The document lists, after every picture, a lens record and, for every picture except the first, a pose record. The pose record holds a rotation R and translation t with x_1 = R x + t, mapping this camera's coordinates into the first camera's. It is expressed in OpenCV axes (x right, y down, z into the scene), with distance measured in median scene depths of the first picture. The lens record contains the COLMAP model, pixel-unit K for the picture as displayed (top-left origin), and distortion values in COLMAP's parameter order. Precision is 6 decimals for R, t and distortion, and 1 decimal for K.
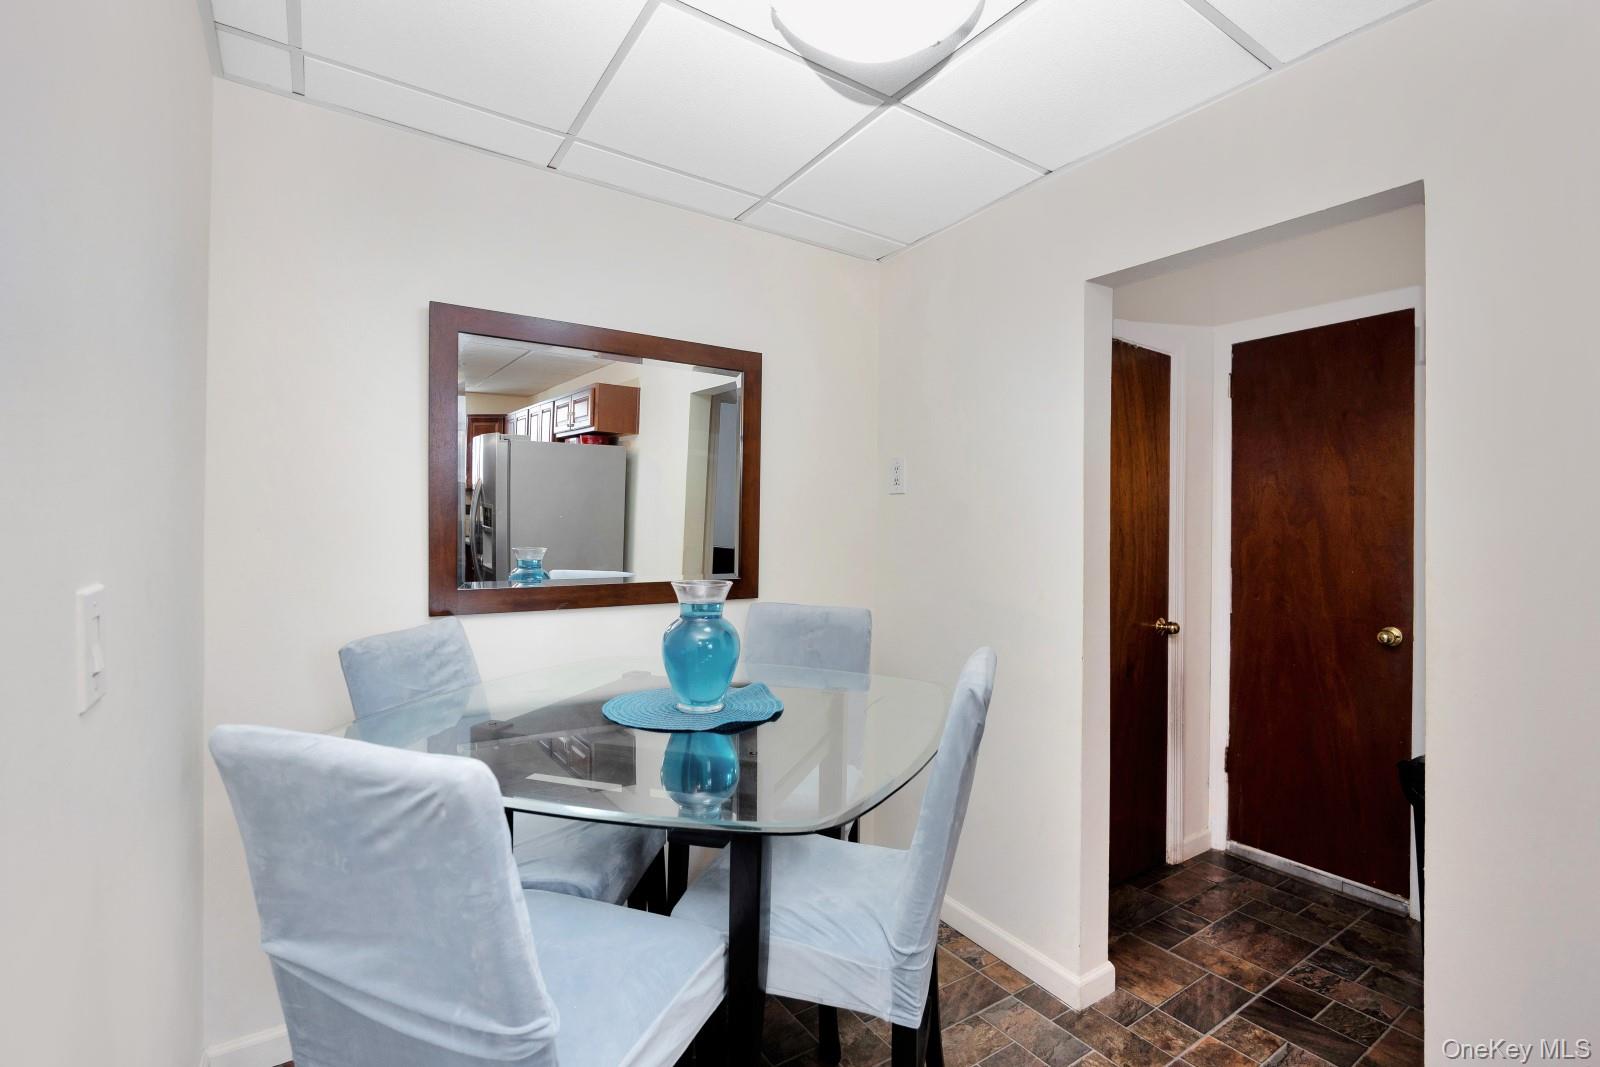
lens RADIAL K [[728.8, 0, 794.3], [0, 728.8, 540.1], [0, 0, 1]] dist [-0.006244, -0.000255]
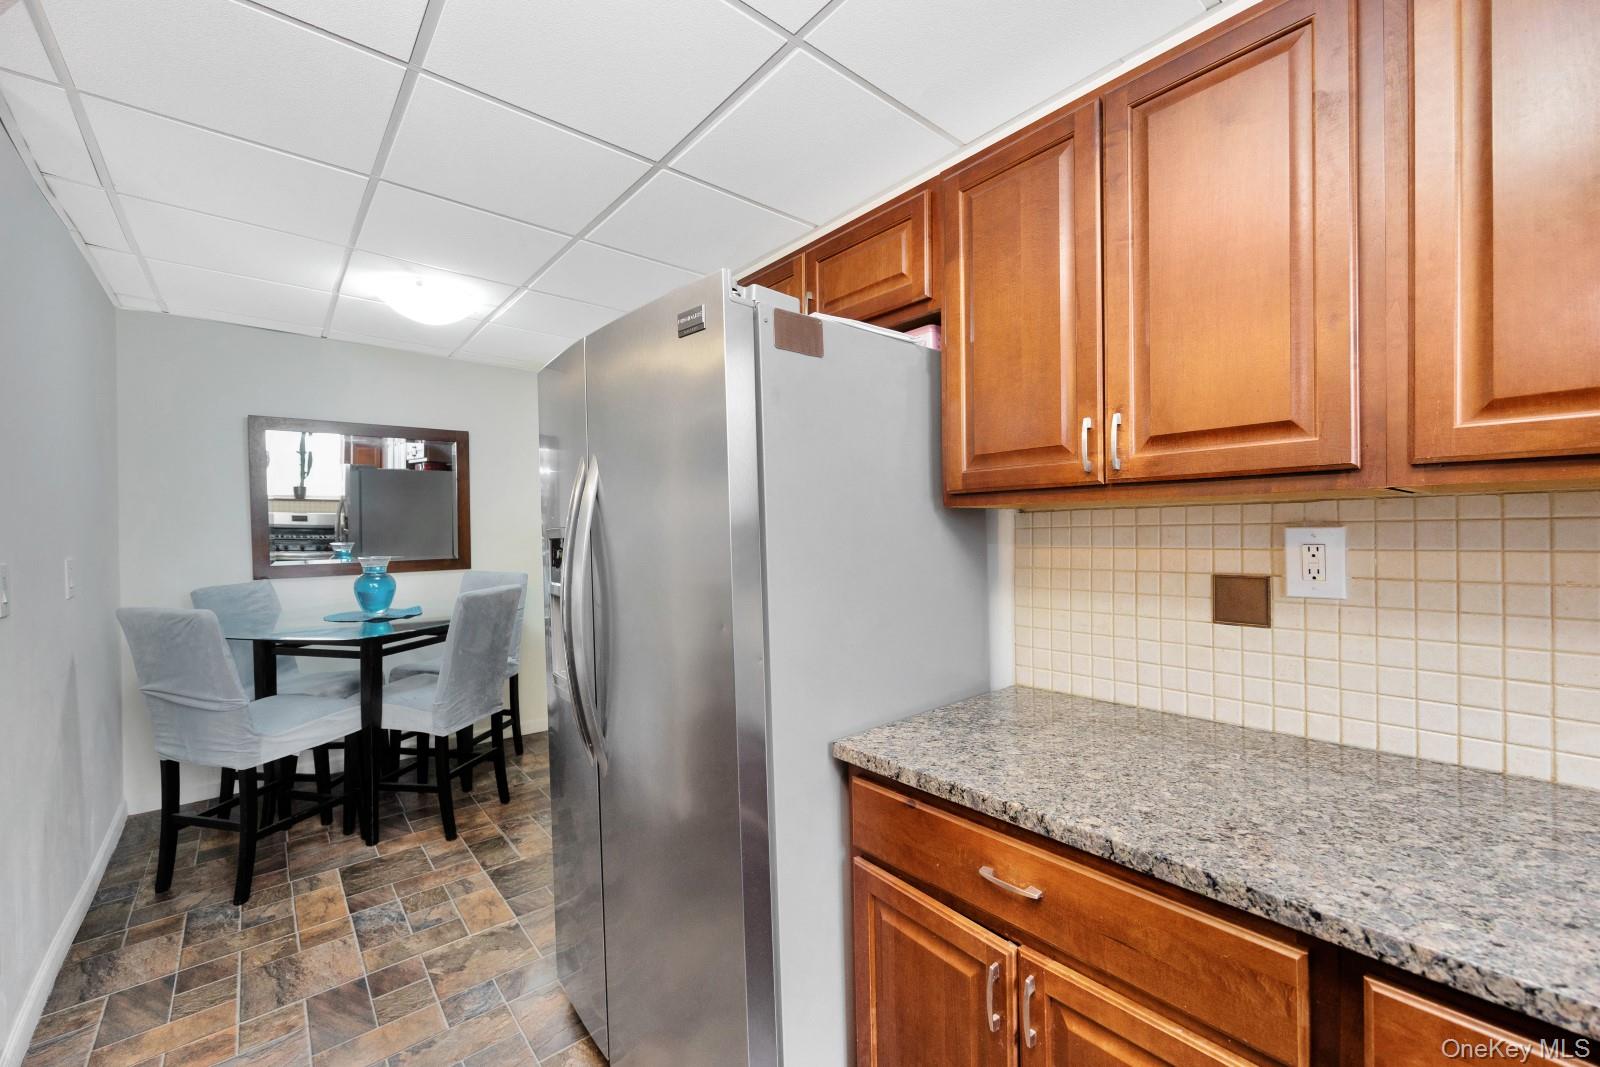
lens RADIAL K [[655.8, 0, 806.7], [0, 655.8, 537.1], [0, 0, 1]] dist [-0.000741, -0.000124]
pose [[0.993552, -0.013920, 0.112516, 1.616756], [0.012851, 0.999865, 0.010222, -0.012217], [-0.112643, -0.008710, 0.993597, -1.878027]]
